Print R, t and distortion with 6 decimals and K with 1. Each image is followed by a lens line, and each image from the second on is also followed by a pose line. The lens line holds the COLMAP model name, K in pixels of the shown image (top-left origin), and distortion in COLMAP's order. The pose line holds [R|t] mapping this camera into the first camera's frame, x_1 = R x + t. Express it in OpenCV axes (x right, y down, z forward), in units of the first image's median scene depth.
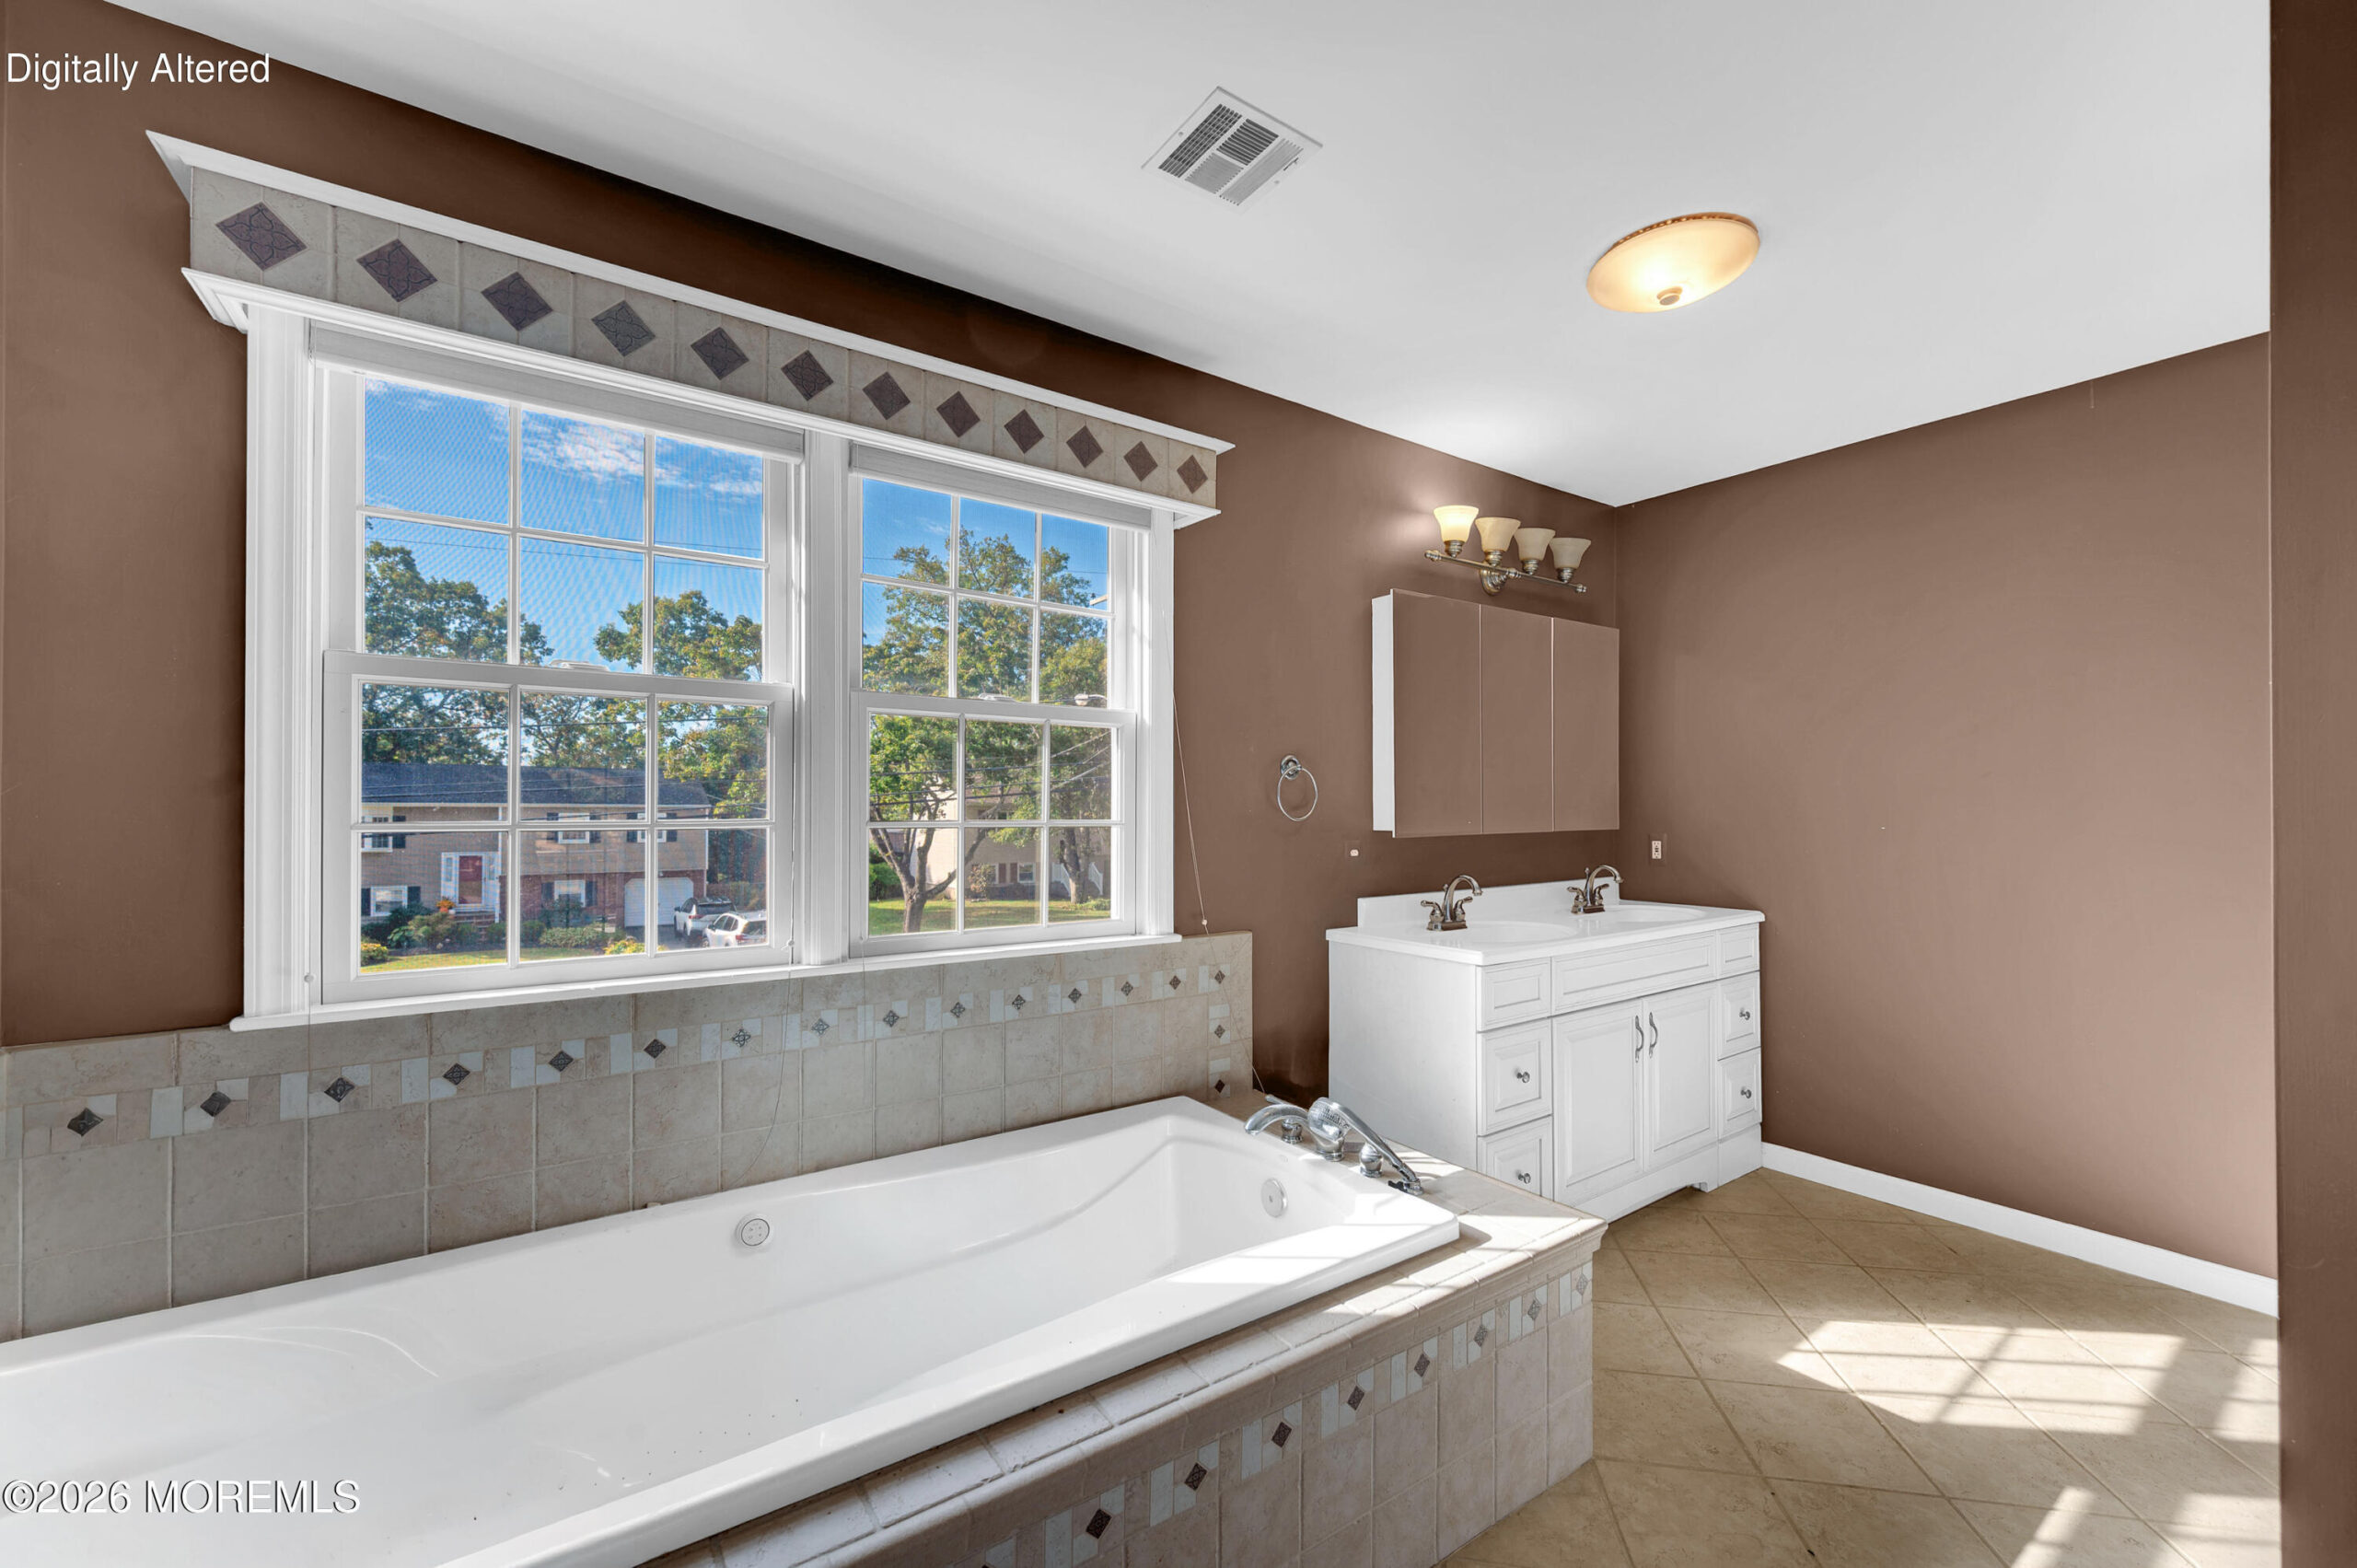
lens RADIAL K [[939.0, 0, 1177.7], [0, 939.0, 799.0], [0, 0, 1]] dist [0.000152, -0.000183]
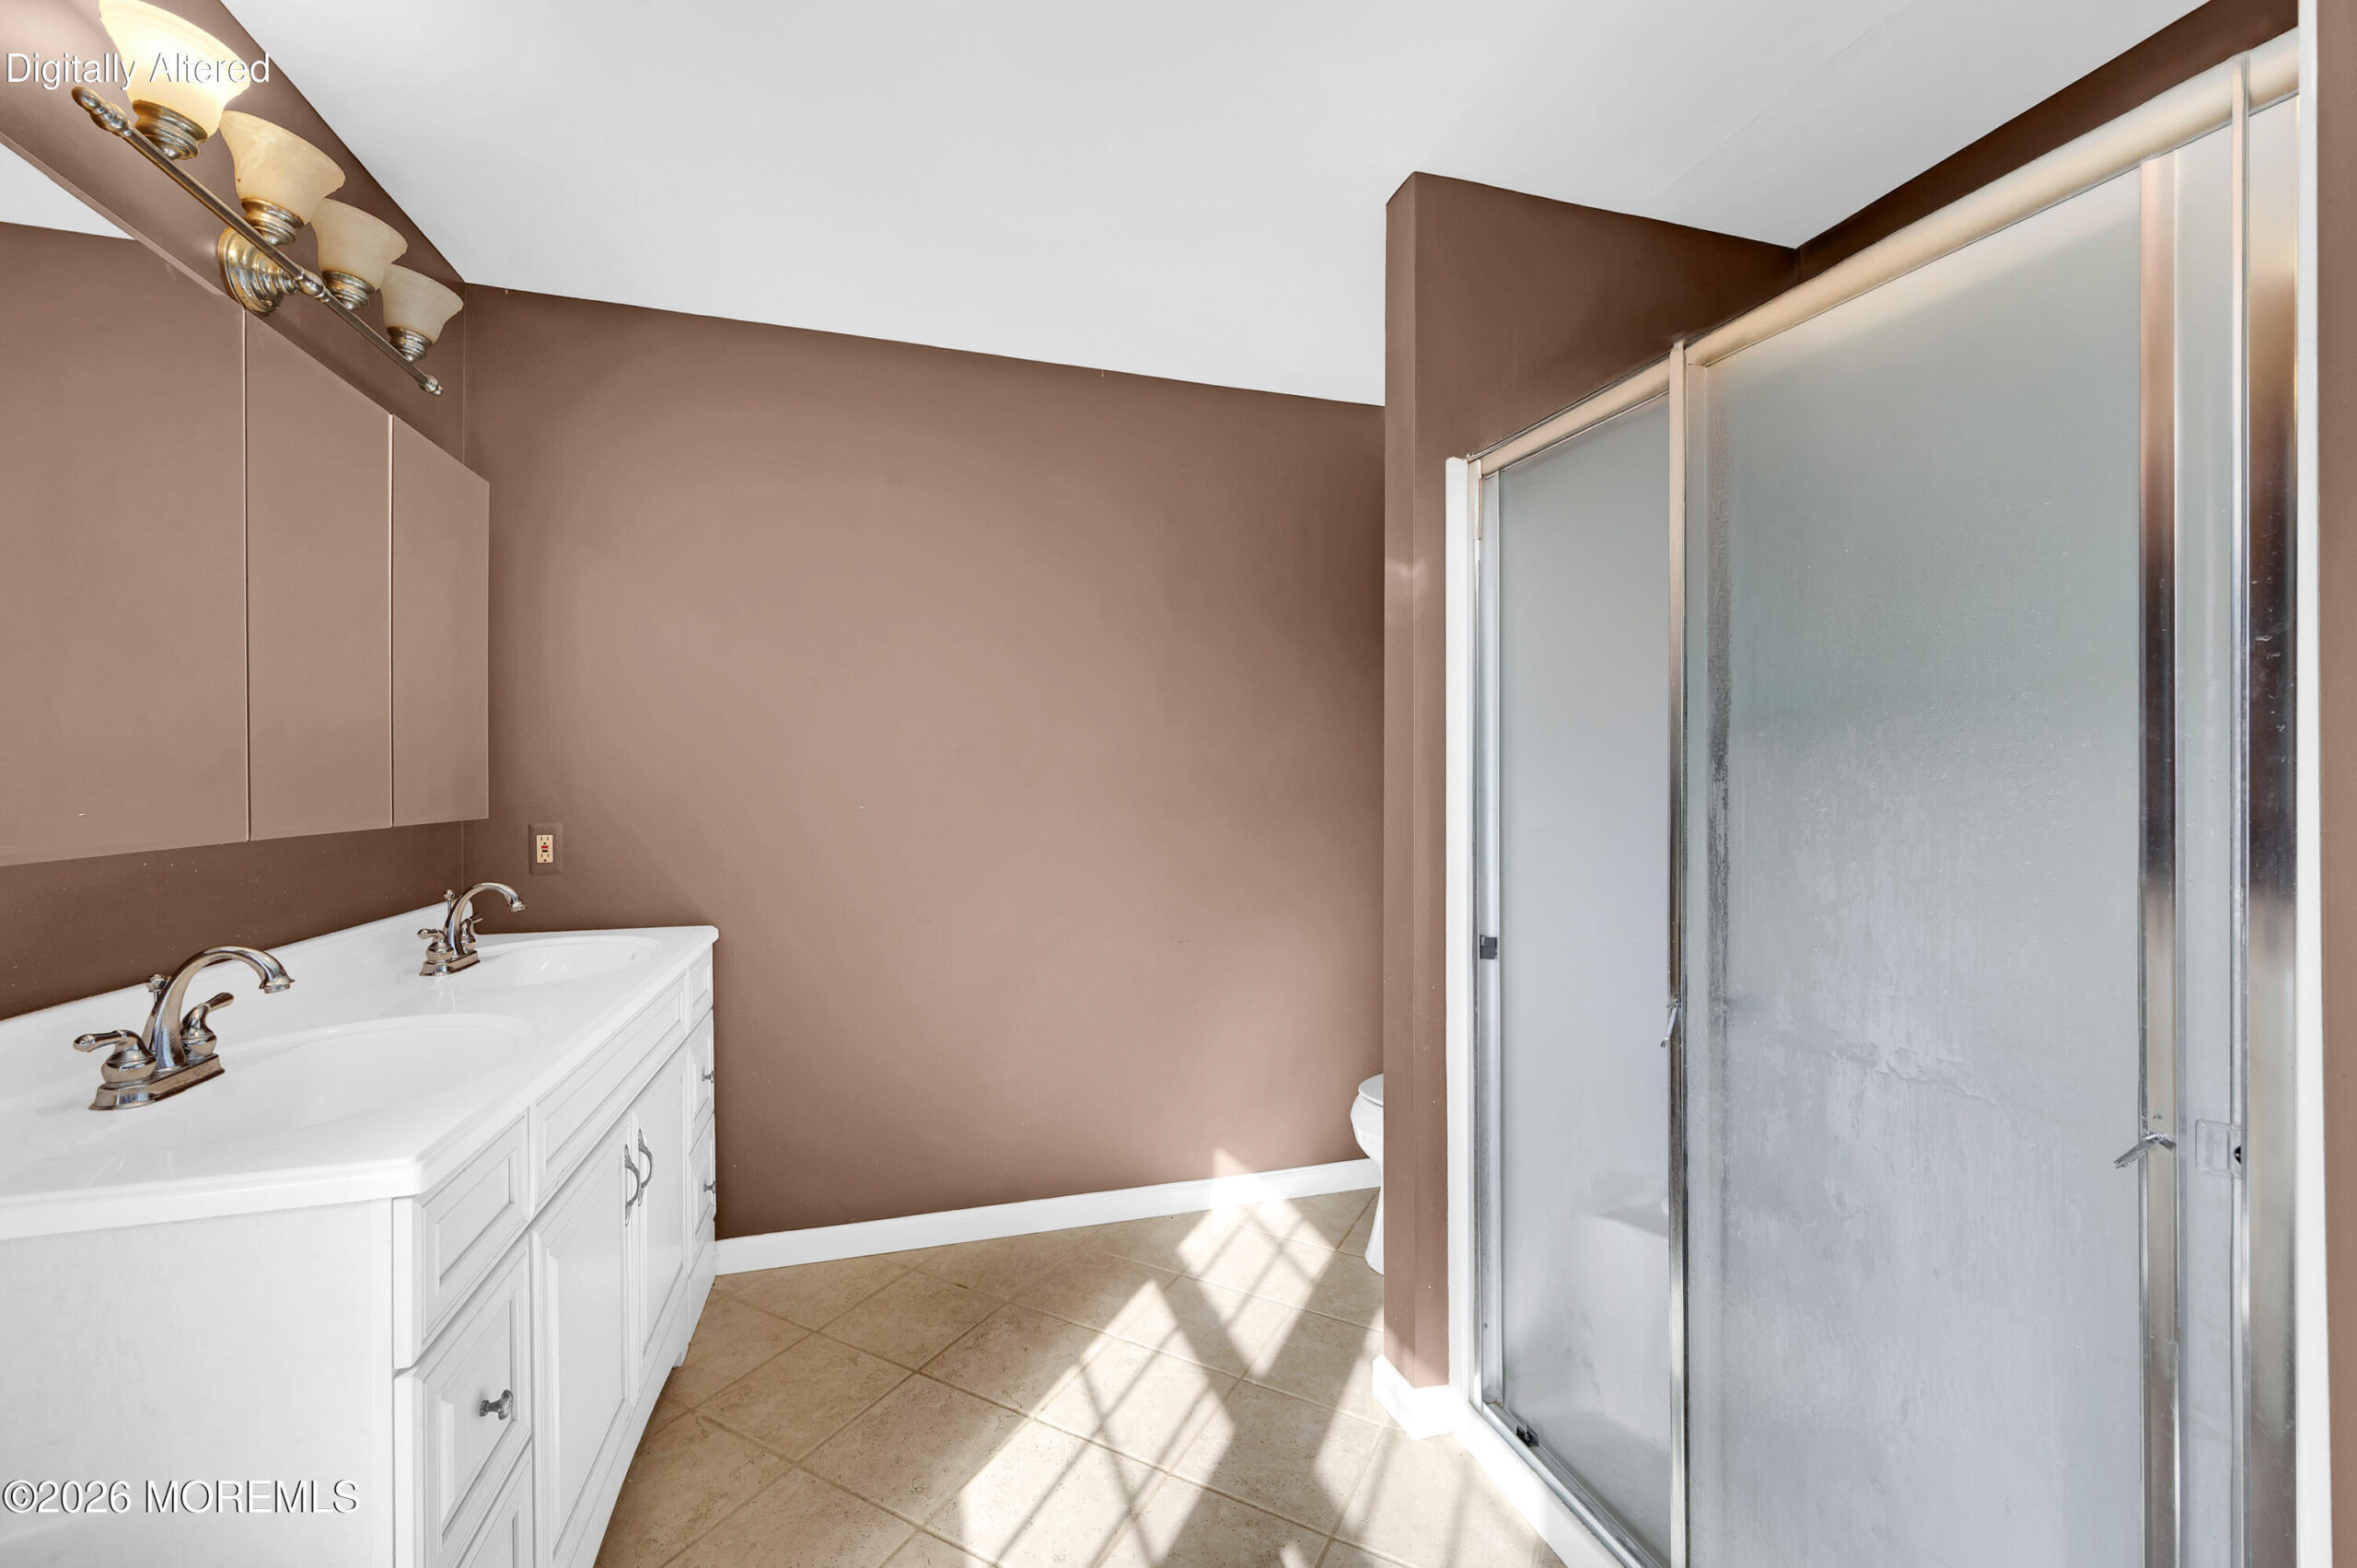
lens RADIAL K [[939.0, 0, 1174.8], [0, 939.0, 787.6], [0, 0, 1]] dist [0.000152, -0.000183]
pose [[0.314430, -0.002280, 0.949278, 0.049522], [-0.007634, 0.999959, 0.004930, 0.007842], [-0.949250, -0.008797, 0.314400, 0.481397]]
